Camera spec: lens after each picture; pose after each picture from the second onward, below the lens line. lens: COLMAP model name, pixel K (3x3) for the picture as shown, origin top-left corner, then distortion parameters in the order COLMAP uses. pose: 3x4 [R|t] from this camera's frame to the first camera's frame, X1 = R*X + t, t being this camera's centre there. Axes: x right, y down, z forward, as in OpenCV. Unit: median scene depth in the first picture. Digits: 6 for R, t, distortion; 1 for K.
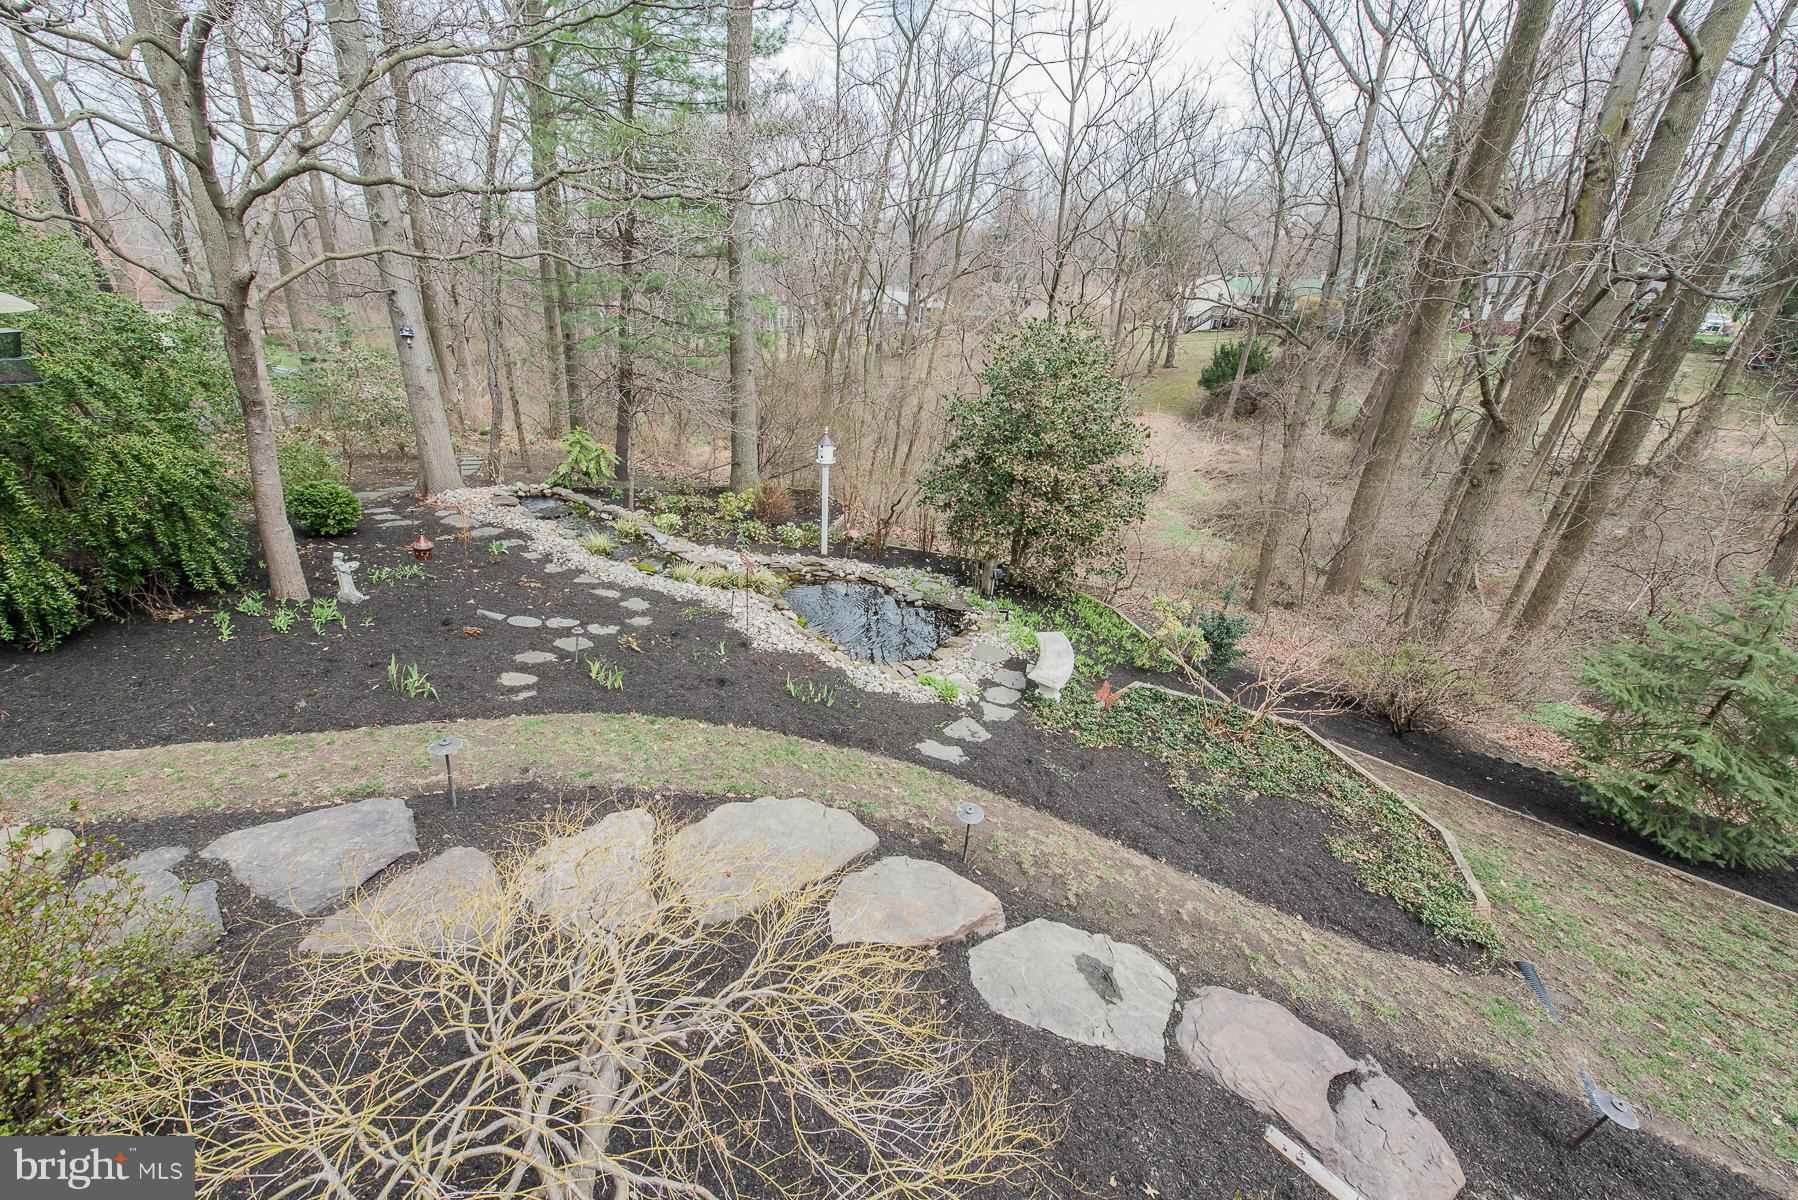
lens RADIAL K [[701.2, 0, 900.6], [0, 701.2, 604.0], [0, 0, 1]] dist [0.018535, -0.005904]
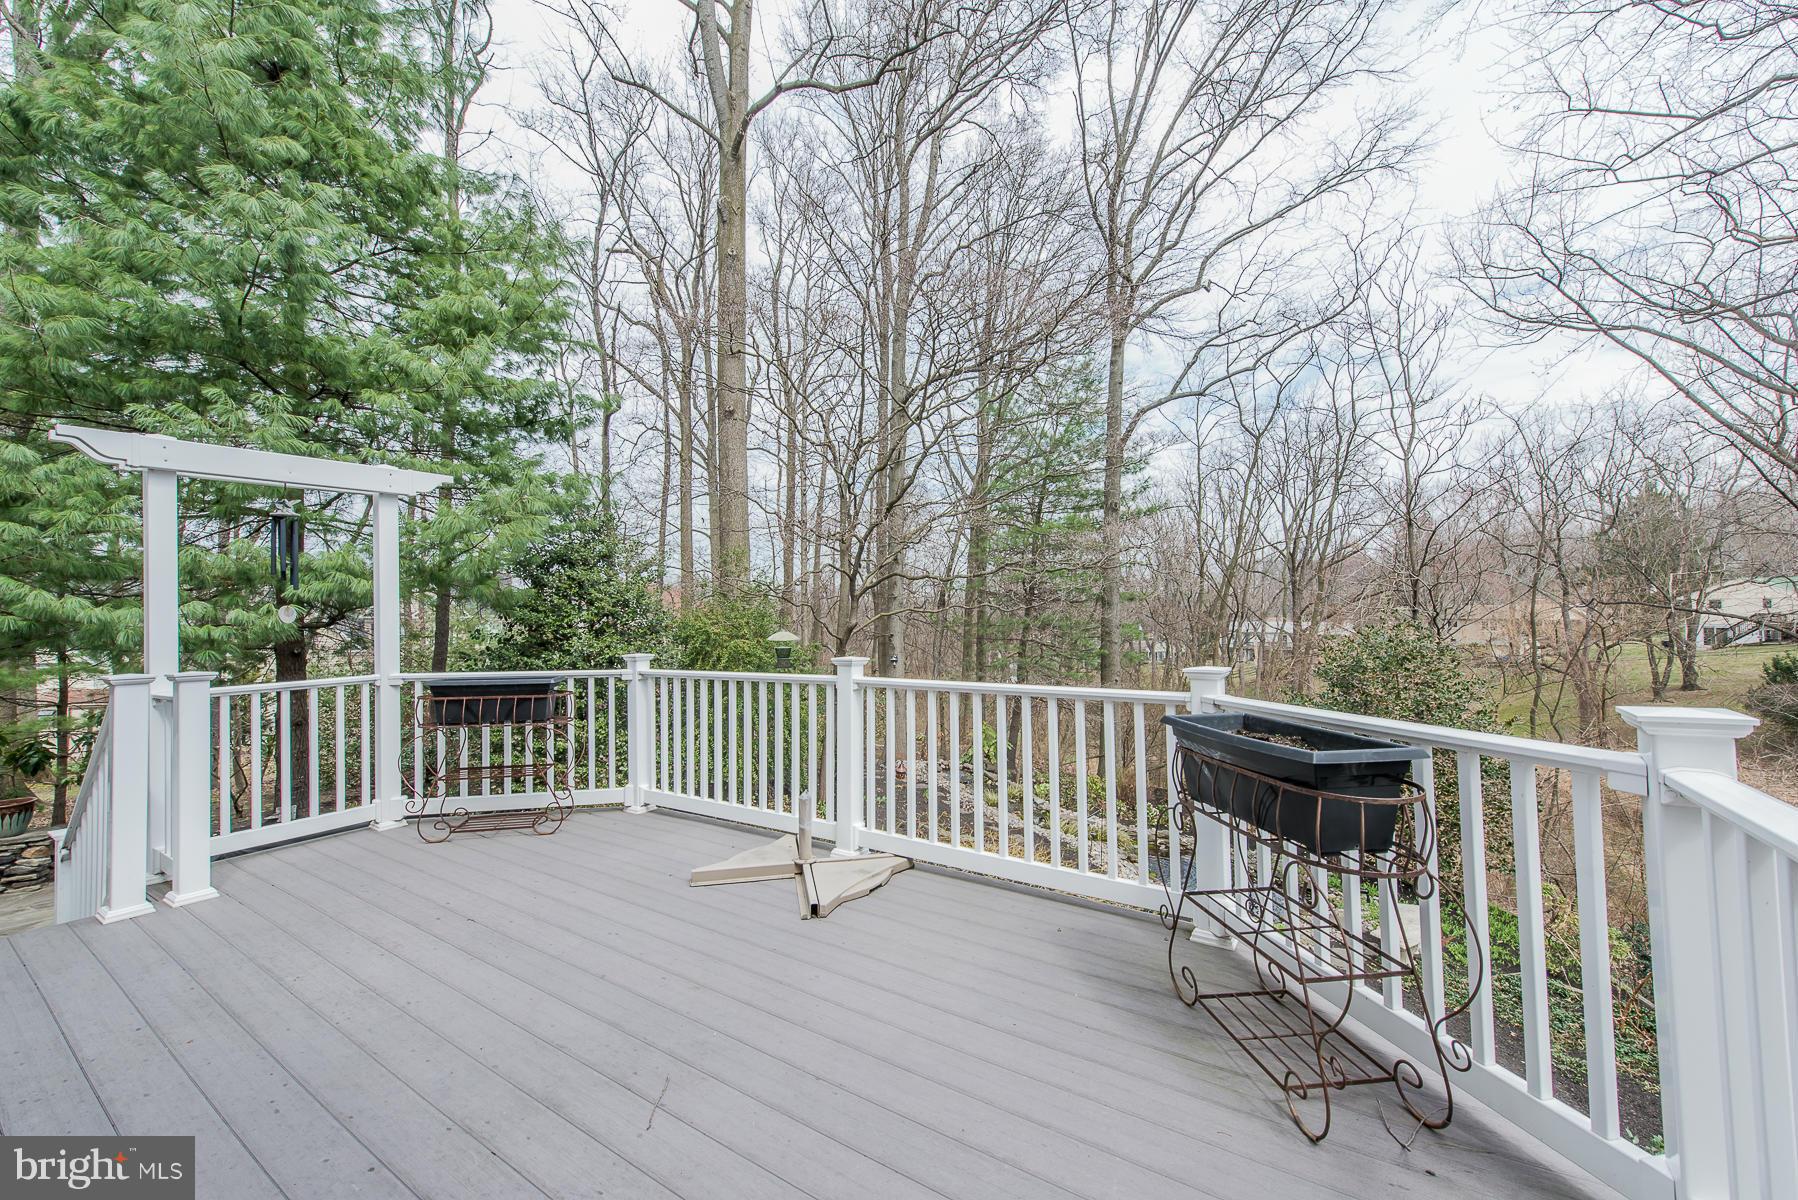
lens RADIAL K [[701.2, 0, 900.6], [0, 701.2, 604.0], [0, 0, 1]] dist [0.018535, -0.005904]
pose [[0.871306, -0.070205, -0.485692, 0.063404], [-0.151643, 0.902759, -0.402530, 0.098330], [0.466723, 0.424378, 0.775934, -0.187721]]
